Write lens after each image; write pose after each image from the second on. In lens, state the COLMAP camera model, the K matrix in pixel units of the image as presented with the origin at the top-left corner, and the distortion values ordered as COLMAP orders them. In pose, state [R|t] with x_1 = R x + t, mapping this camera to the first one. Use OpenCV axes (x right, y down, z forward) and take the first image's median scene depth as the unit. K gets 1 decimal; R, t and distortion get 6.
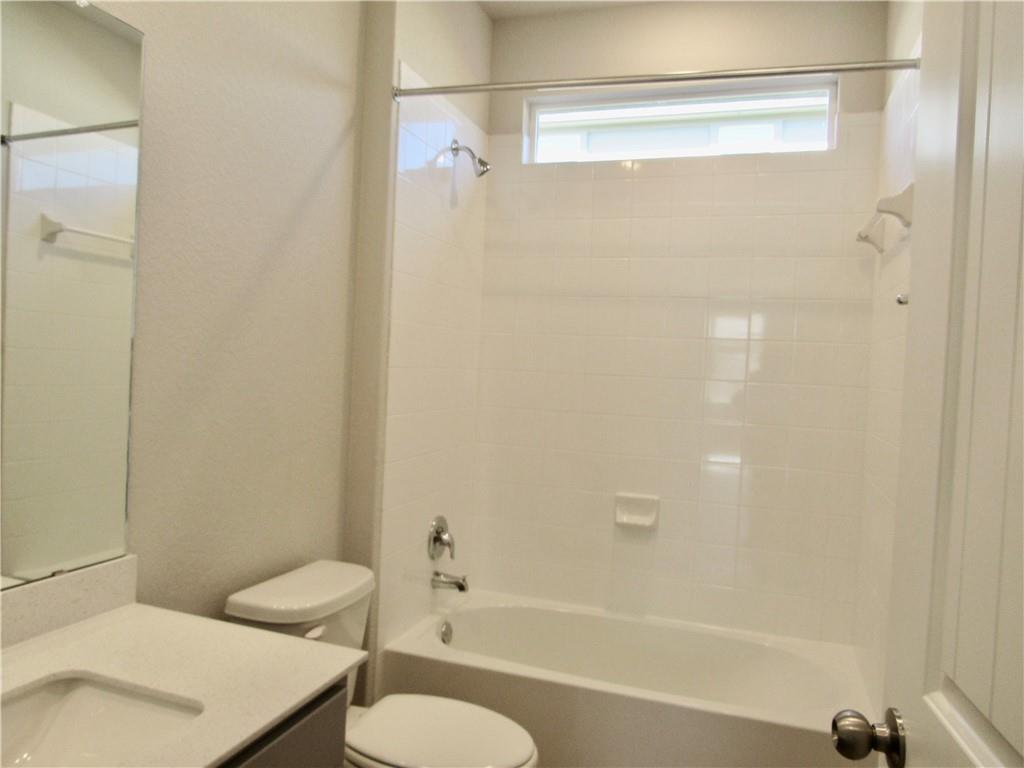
lens RADIAL K [[738.1, 0, 511.9], [0, 738.1, 392.6], [0, 0, 1]] dist [-0.031337, 0.019513]
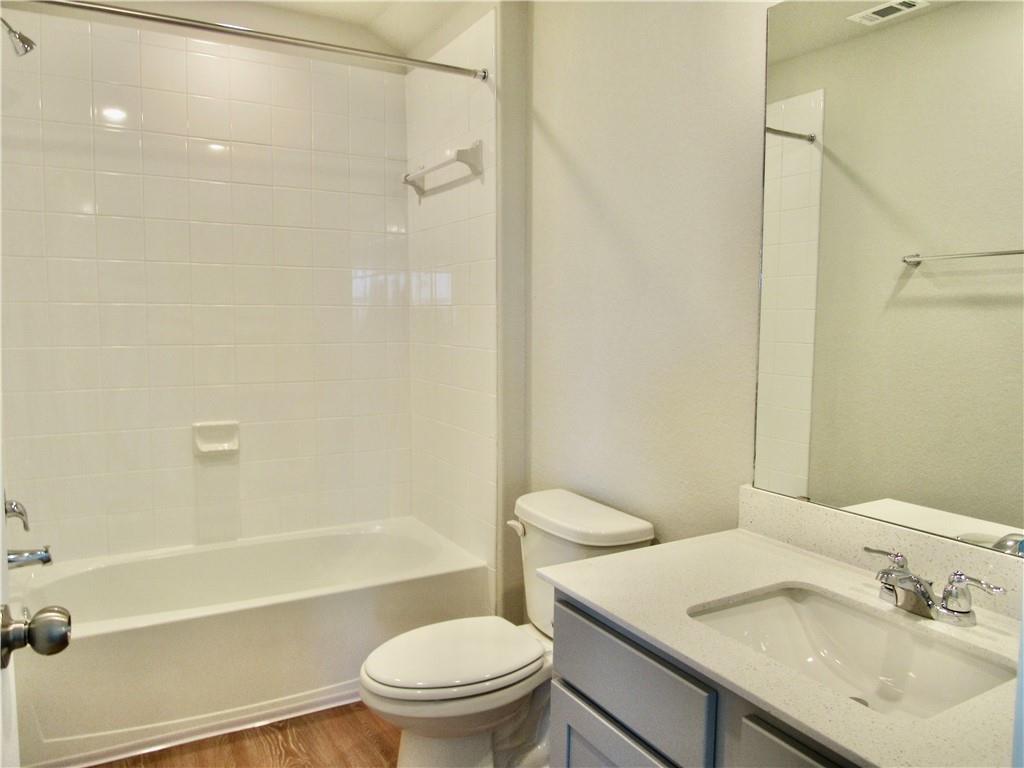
lens RADIAL K [[738.1, 0, 515.8], [0, 738.1, 386.6], [0, 0, 1]] dist [-0.031337, 0.019513]
pose [[0.662120, -0.116501, 0.740287, -0.356675], [0.052430, 0.992623, 0.109318, 0.005435], [-0.747562, -0.033568, 0.663344, 0.059617]]
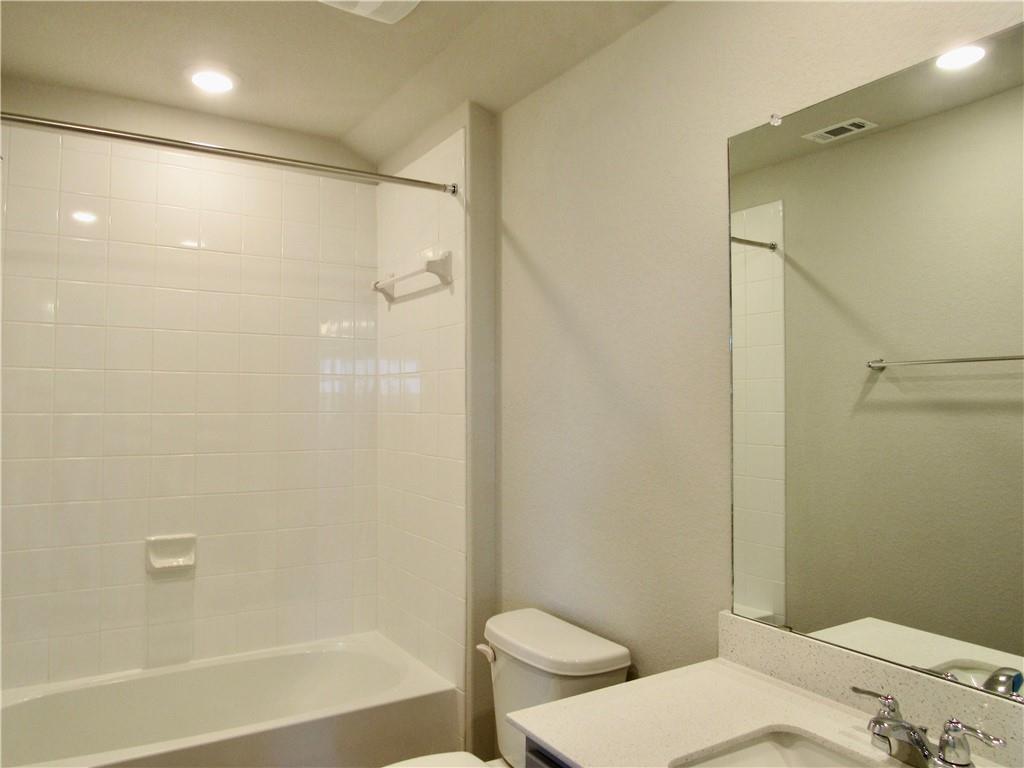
lens RADIAL K [[738.1, 0, 513.7], [0, 738.1, 387.8], [0, 0, 1]] dist [-0.031337, 0.019513]
pose [[0.634466, -0.030055, 0.772366, -0.337851], [0.055309, 0.998448, -0.006581, -0.025238], [-0.770969, 0.046894, 0.635143, 0.070688]]
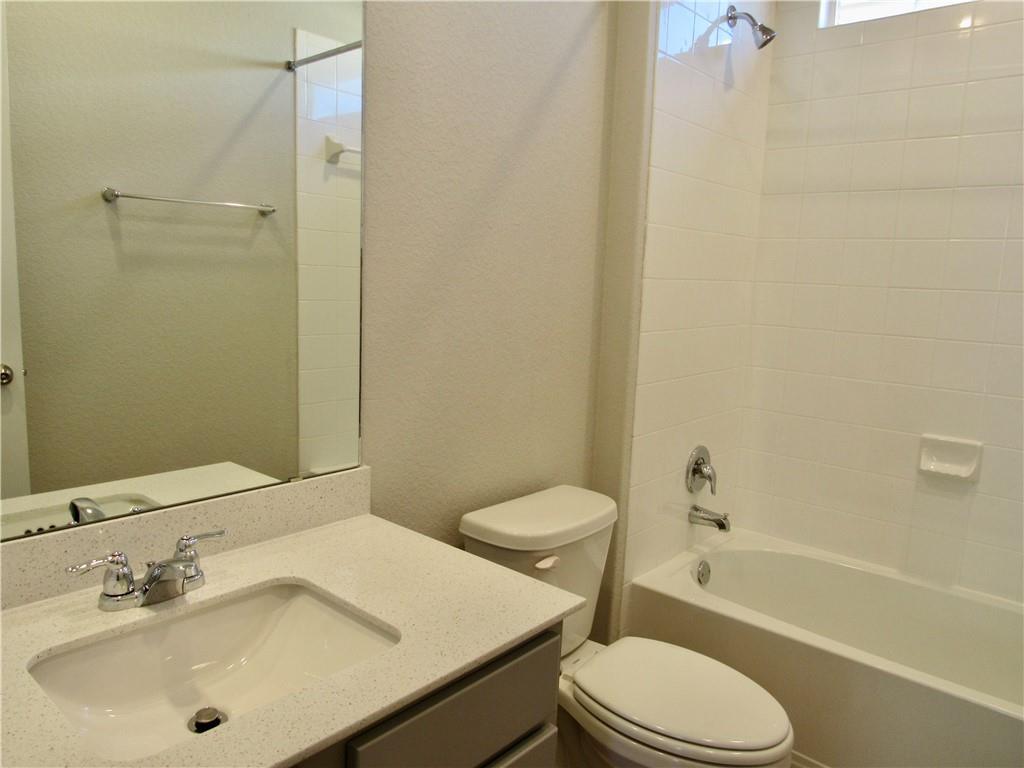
lens RADIAL K [[738.1, 0, 513.5], [0, 738.1, 386.7], [0, 0, 1]] dist [-0.031337, 0.019513]
pose [[0.927438, 0.046571, -0.371065, 0.024113], [-0.008864, 0.994675, 0.102682, 0.005718], [0.373871, -0.091942, 0.922912, 0.106086]]
